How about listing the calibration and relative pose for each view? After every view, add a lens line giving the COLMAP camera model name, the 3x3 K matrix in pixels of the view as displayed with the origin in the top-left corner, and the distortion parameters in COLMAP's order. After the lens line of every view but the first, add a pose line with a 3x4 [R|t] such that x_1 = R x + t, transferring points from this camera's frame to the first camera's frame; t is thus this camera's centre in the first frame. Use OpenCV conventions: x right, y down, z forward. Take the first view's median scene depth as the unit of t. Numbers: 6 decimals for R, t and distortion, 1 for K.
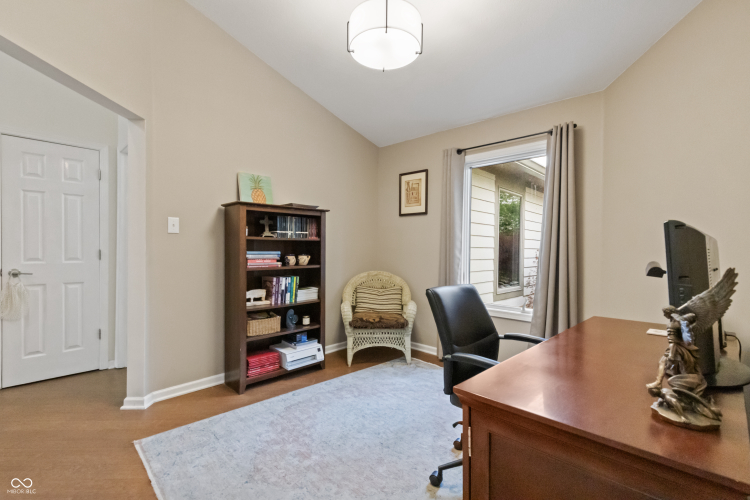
lens RADIAL K [[339.2, 0, 375.0], [0, 339.2, 250.0], [0, 0, 1]] dist [-0.000224, -0.000082]
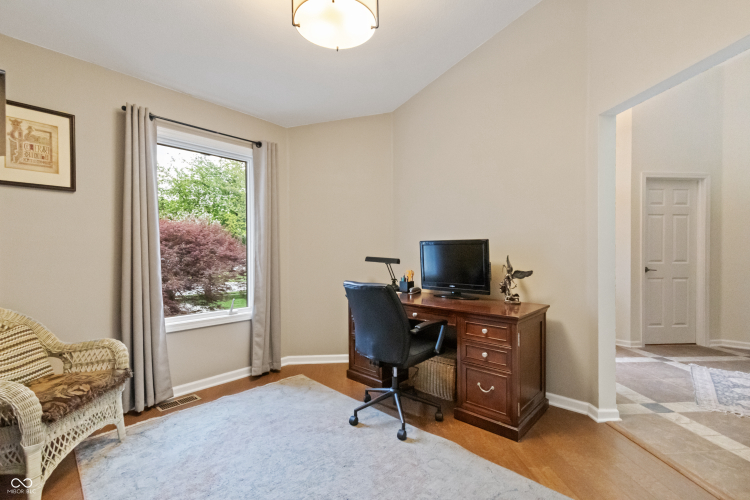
lens RADIAL K [[339.2, 0, 375.0], [0, 339.2, 250.0], [0, 0, 1]] dist [-0.000224, -0.000082]
pose [[-0.035042, -0.004951, 0.999374, -0.502206], [0.008471, 0.999950, 0.005251, -0.001989], [-0.999350, 0.008650, -0.034999, 0.544229]]
